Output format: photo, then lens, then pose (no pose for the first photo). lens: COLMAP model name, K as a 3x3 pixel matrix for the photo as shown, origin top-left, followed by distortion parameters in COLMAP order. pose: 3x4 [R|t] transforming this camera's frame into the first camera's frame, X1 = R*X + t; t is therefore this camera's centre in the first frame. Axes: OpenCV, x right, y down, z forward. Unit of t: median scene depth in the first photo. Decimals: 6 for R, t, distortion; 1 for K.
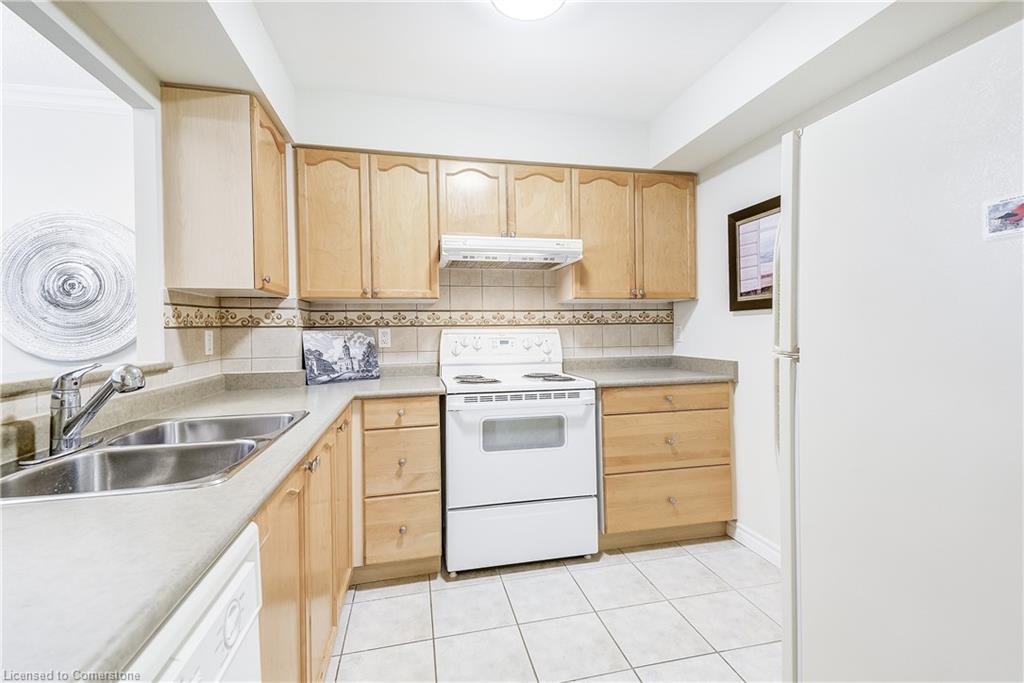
lens RADIAL K [[459.3, 0, 524.0], [0, 459.3, 330.1], [0, 0, 1]] dist [0.044828, -0.023186]
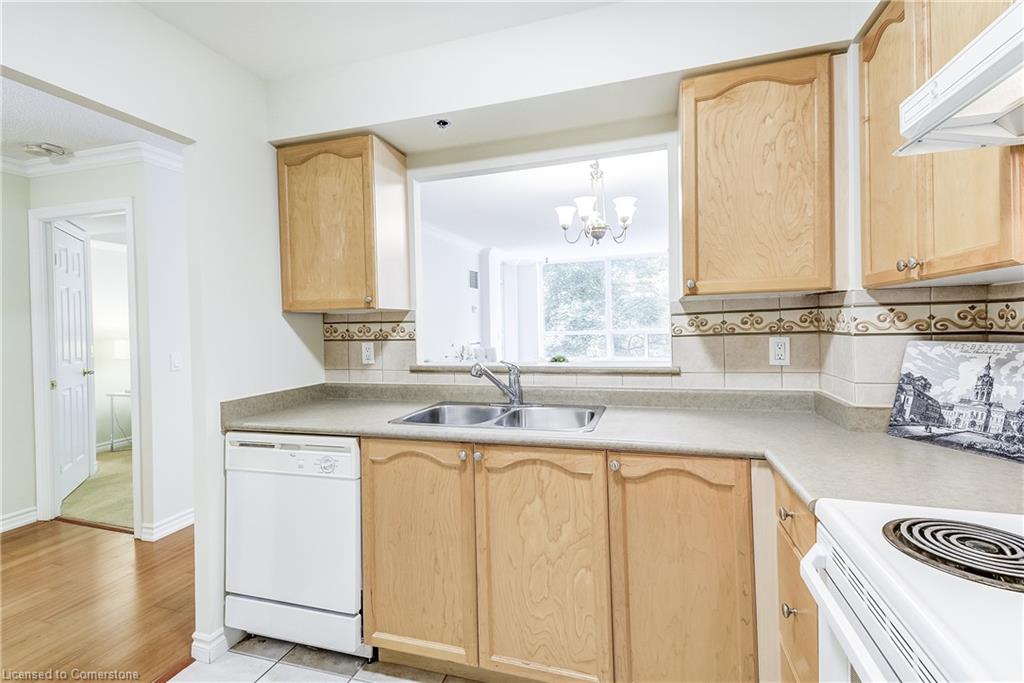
lens RADIAL K [[480.1, 0, 501.4], [0, 480.1, 329.1], [0, 0, 1]] dist [0.050320, -0.027178]
pose [[-0.521323, 0.033282, -0.852710, 0.299820], [0.030240, 0.999332, 0.020516, -0.039728], [0.852823, -0.015090, -0.521982, 0.857495]]
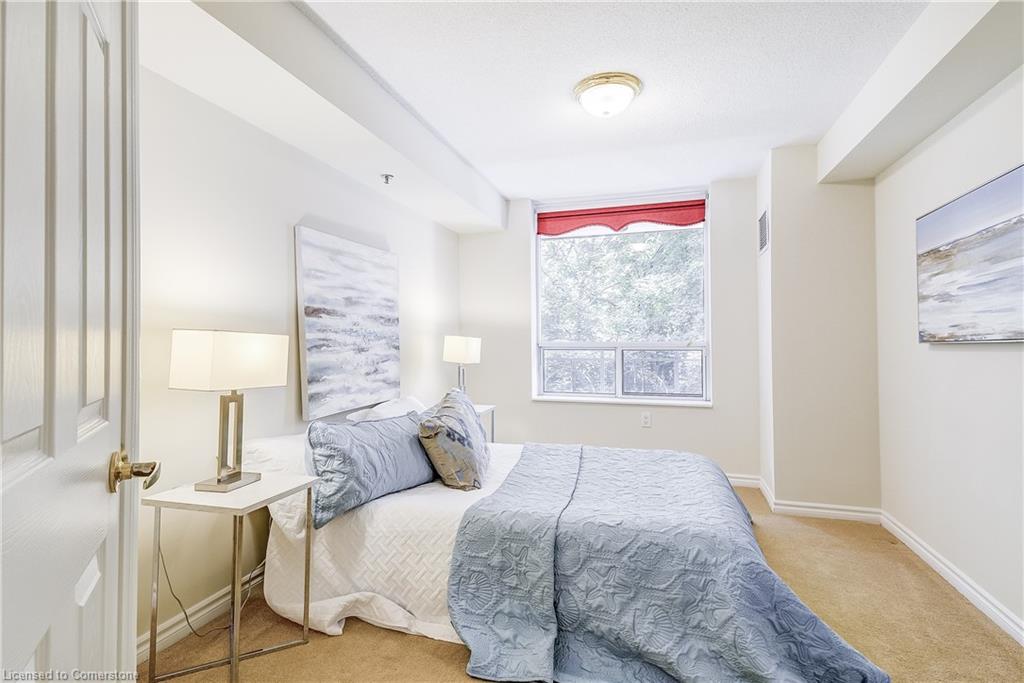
lens RADIAL K [[515.9, 0, 500.5], [0, 515.9, 336.4], [0, 0, 1]] dist [0.048529, 0.000053]
pose [[-0.512498, 0.010370, -0.858626, -0.197643], [0.015828, 0.999871, 0.002629, 0.009782], [0.858543, -0.012243, -0.512596, -0.786452]]
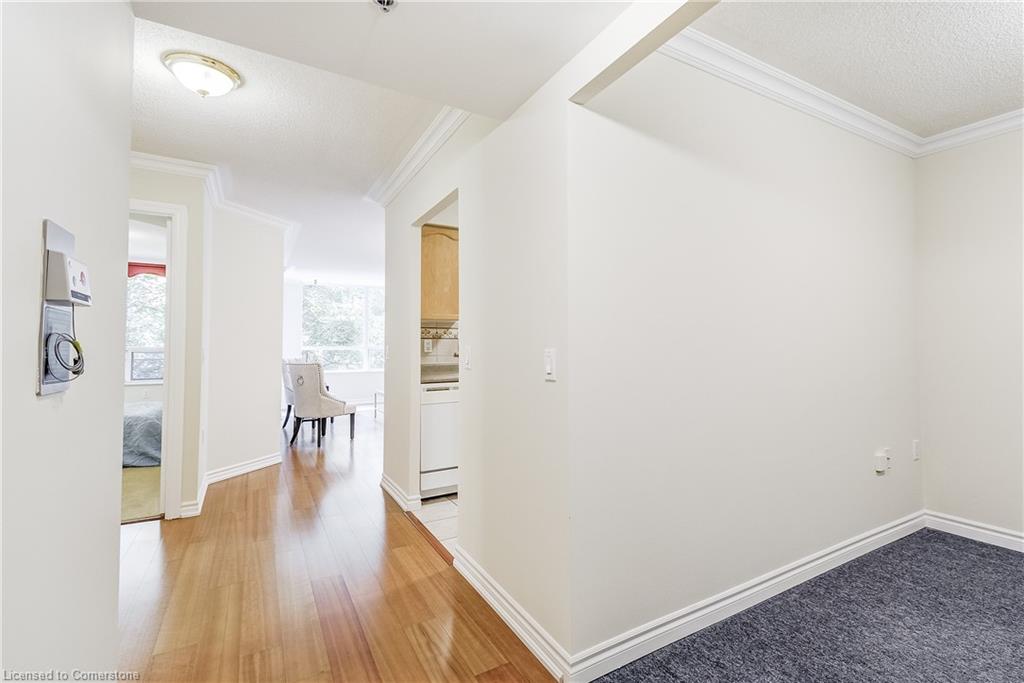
lens RADIAL K [[475.9, 0, 569.7], [0, 475.9, 328.3], [0, 0, 1]] dist [0.001483, 0.000016]
pose [[0.339864, -0.019948, -0.940263, 1.307960], [0.002055, 0.999788, -0.020467, -0.005332], [0.940473, 0.005024, 0.339833, 0.020191]]
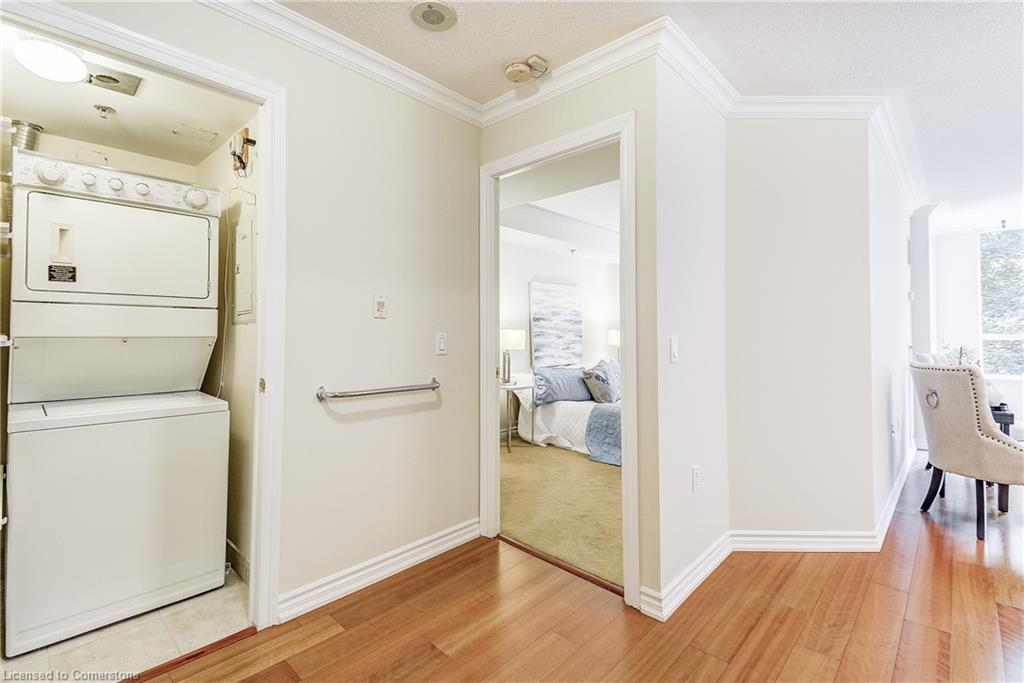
lens RADIAL K [[463.9, 0, 490.7], [0, 463.9, 324.2], [0, 0, 1]] dist [0.015676, -0.000366]
pose [[-0.851370, 0.004647, -0.524545, 0.363890], [0.015173, 0.999760, -0.015771, 0.008237], [0.524346, -0.021386, -0.851237, 0.015864]]
